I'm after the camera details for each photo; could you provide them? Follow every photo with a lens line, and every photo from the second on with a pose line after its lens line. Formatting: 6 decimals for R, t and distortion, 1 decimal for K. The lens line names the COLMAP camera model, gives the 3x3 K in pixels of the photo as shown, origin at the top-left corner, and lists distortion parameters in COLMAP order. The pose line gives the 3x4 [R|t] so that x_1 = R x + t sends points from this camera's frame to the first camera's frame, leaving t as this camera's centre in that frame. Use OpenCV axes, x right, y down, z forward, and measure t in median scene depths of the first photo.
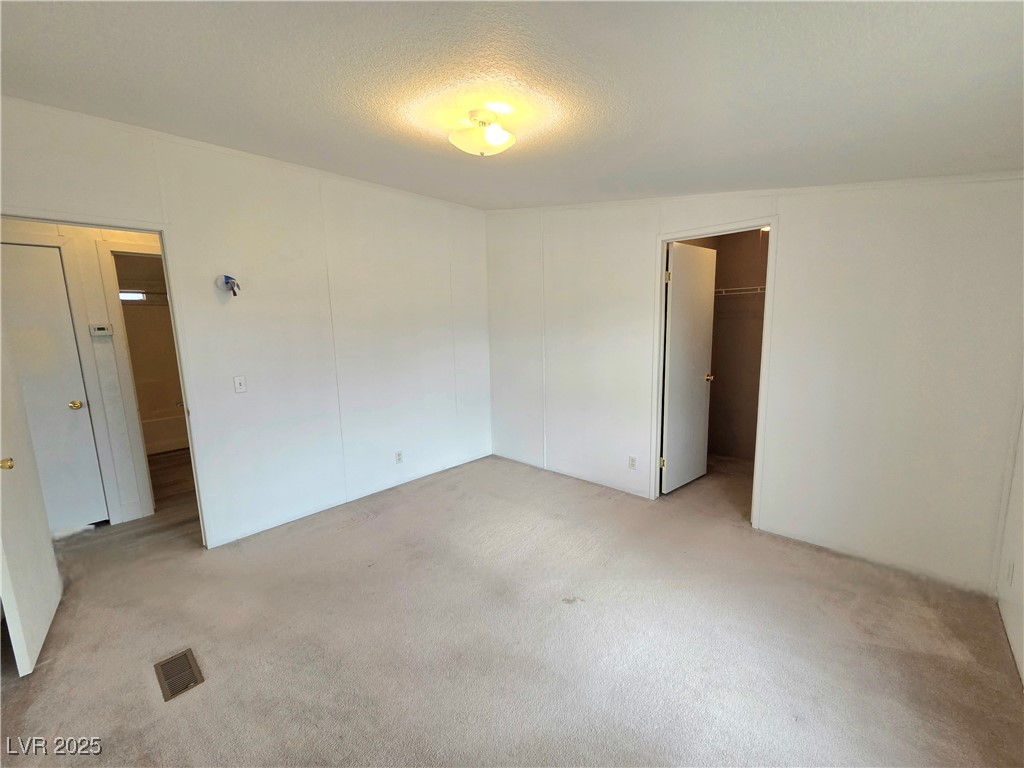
lens RADIAL K [[417.0, 0, 512.0], [0, 417.0, 384.0], [0, 0, 1]] dist [0.003774, 0.000117]
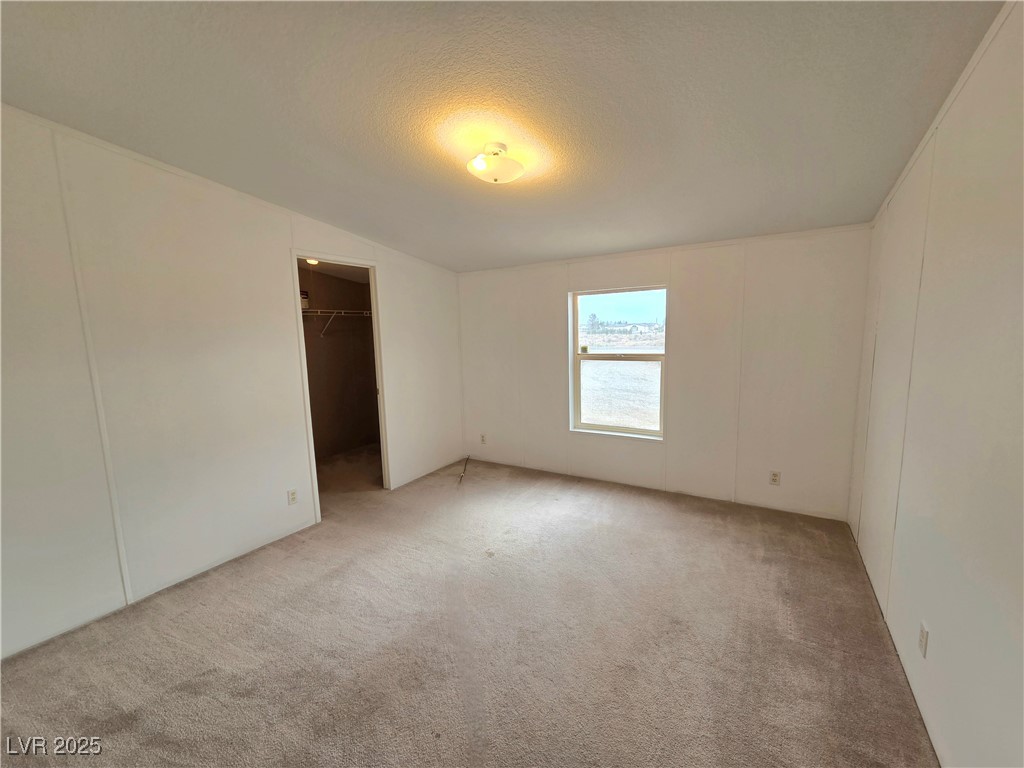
lens RADIAL K [[417.0, 0, 512.0], [0, 417.0, 384.0], [0, 0, 1]] dist [0.003774, 0.000117]
pose [[-0.190787, -0.090966, 0.977408, -0.742068], [0.183698, 0.974799, 0.126580, -0.082404], [-0.964290, 0.203698, -0.169269, 0.753231]]
